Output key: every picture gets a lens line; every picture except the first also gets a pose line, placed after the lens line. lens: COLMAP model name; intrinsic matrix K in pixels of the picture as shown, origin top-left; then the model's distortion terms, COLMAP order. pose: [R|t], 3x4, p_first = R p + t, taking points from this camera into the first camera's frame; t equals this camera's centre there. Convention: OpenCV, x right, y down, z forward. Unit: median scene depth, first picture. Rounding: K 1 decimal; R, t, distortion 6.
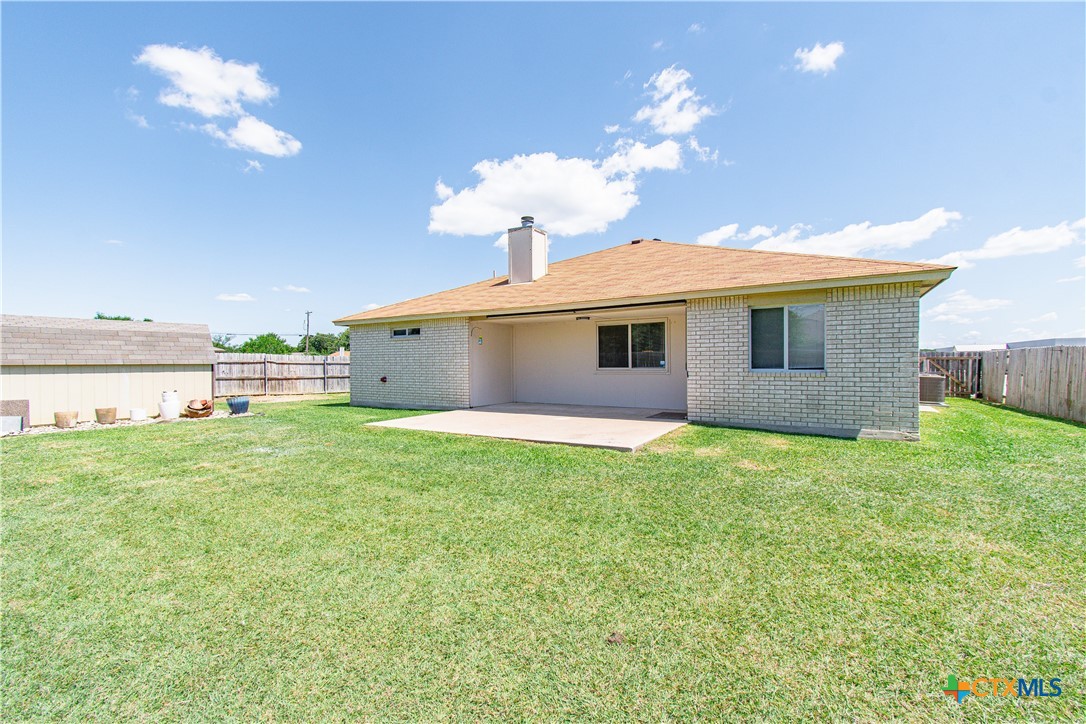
lens RADIAL K [[481.4, 0, 539.1], [0, 481.4, 364.6], [0, 0, 1]] dist [0.000966, 0.000038]
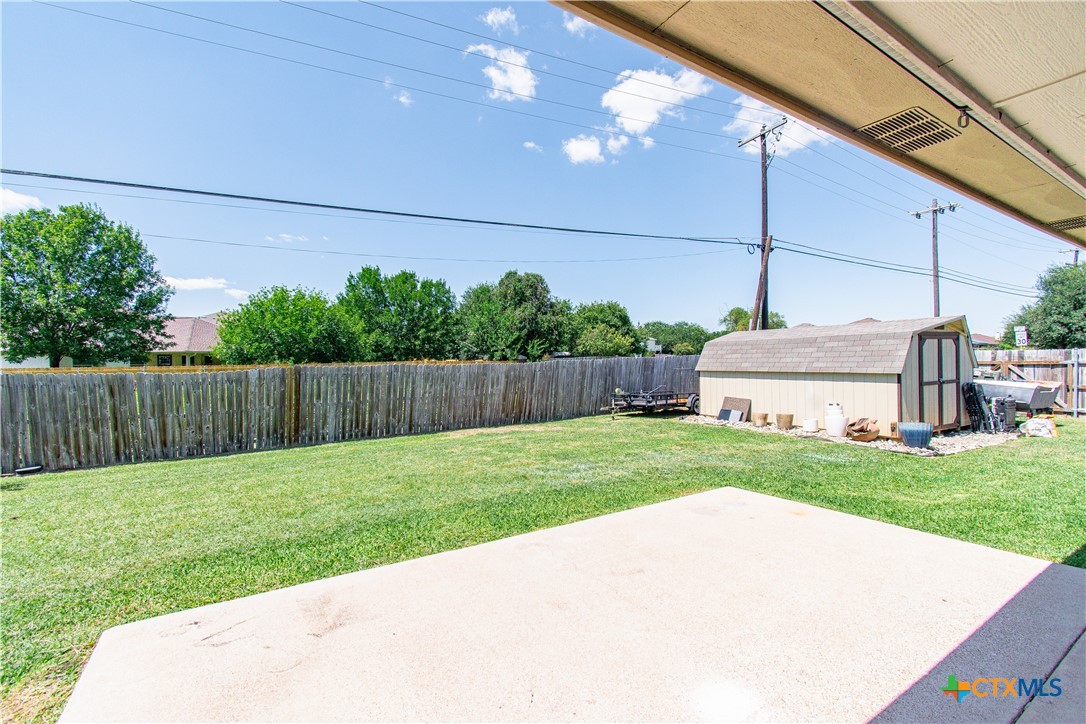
lens RADIAL K [[481.4, 0, 539.1], [0, 481.4, 364.6], [0, 0, 1]] dist [0.000966, 0.000038]
pose [[-0.455925, -0.002745, -0.890014, 0.237895], [-0.008360, 0.999964, 0.001198, -0.011693], [0.889979, 0.007987, -0.455932, 0.924063]]
